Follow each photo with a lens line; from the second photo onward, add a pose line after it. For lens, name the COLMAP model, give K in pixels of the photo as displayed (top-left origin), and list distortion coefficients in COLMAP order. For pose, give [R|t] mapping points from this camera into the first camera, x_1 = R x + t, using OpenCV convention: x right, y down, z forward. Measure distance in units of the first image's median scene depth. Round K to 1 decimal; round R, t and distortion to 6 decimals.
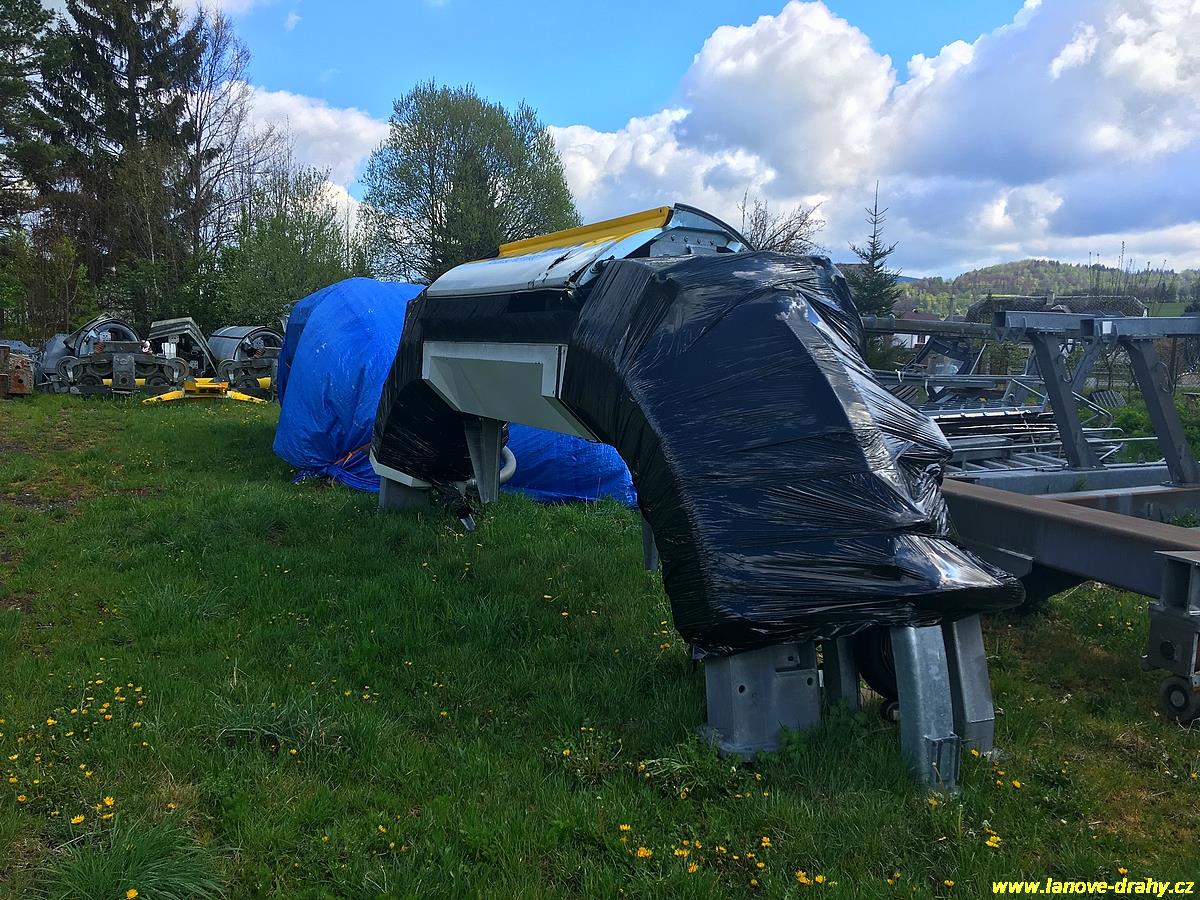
lens RADIAL K [[1014.3, 0, 597.2], [0, 1014.3, 448.7], [0, 0, 1]] dist [0.125252, -0.188979]
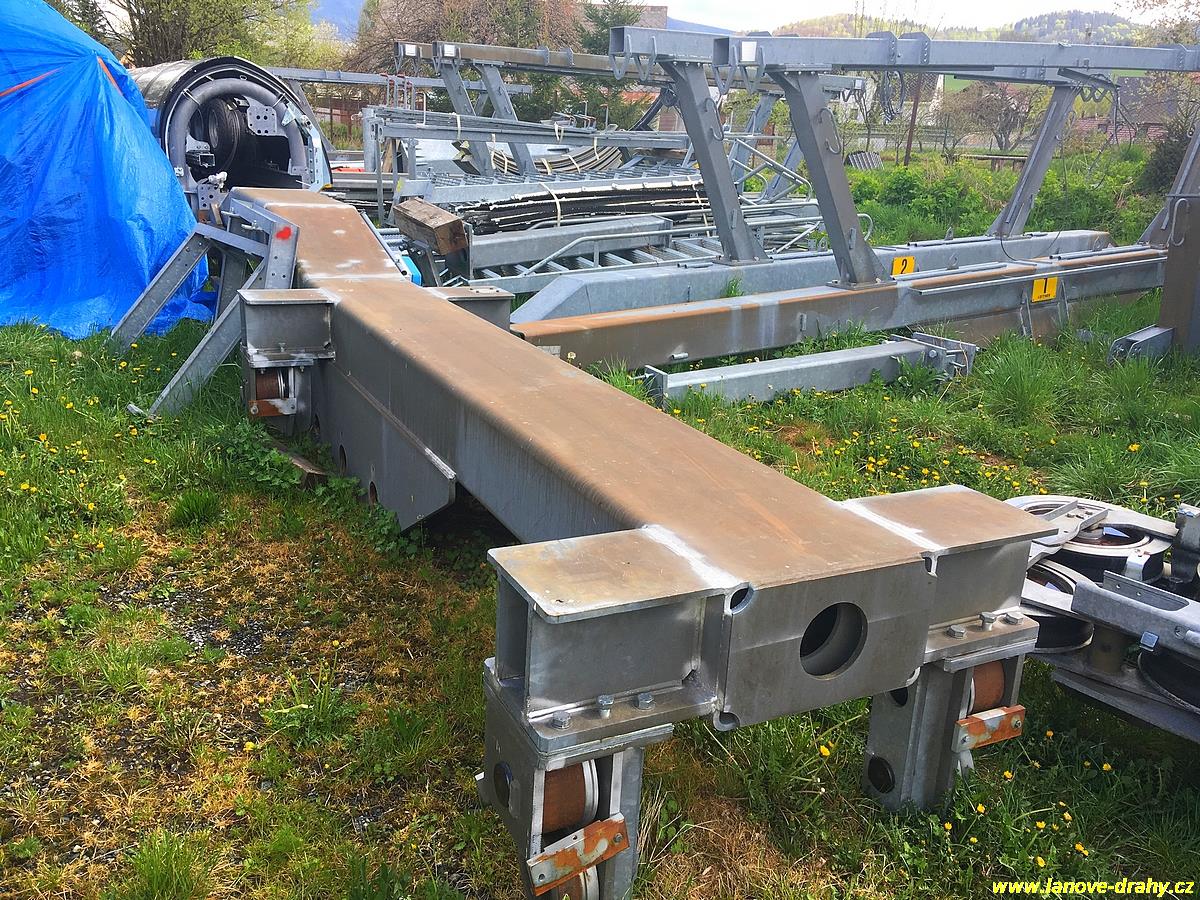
lens RADIAL K [[1014.3, 0, 597.2], [0, 1014.3, 448.7], [0, 0, 1]] dist [0.125252, -0.188979]
pose [[0.984807, -0.047540, 0.167020, 0.211370], [0.009311, 0.974869, 0.222584, -0.012712], [-0.173404, -0.217647, 0.960500, 0.249441]]
